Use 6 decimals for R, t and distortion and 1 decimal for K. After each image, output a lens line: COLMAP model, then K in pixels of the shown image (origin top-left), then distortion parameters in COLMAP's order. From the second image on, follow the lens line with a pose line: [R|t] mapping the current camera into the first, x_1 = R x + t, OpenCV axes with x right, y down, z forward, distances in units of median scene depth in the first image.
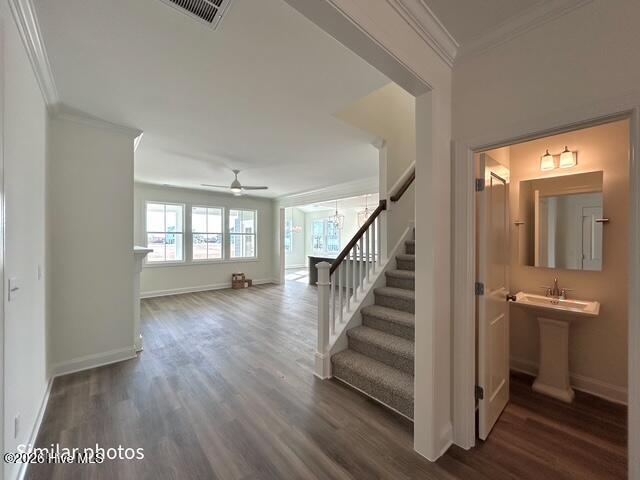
lens RADIAL K [[259.6, 0, 324.4], [0, 259.6, 239.3], [0, 0, 1]] dist [0.002104, 0.000099]
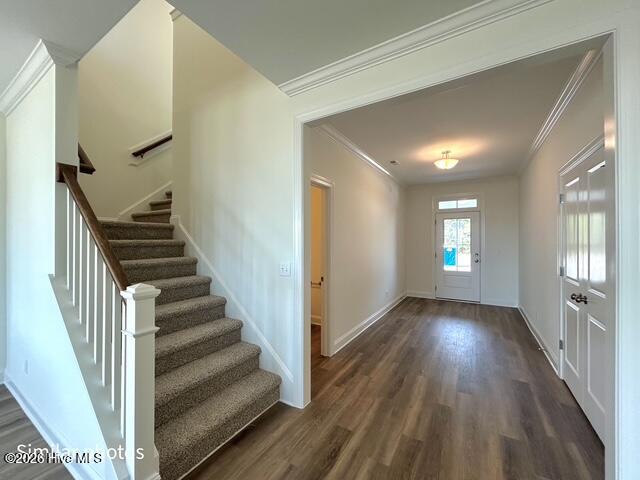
lens RADIAL K [[259.6, 0, 319.6], [0, 259.6, 239.2], [0, 0, 1]] dist [0.002104, 0.000099]
pose [[-0.289226, -0.001102, 0.957260, -0.788045], [0.007540, 0.999966, 0.003429, 0.012101], [-0.957231, 0.008209, -0.289208, 1.189018]]
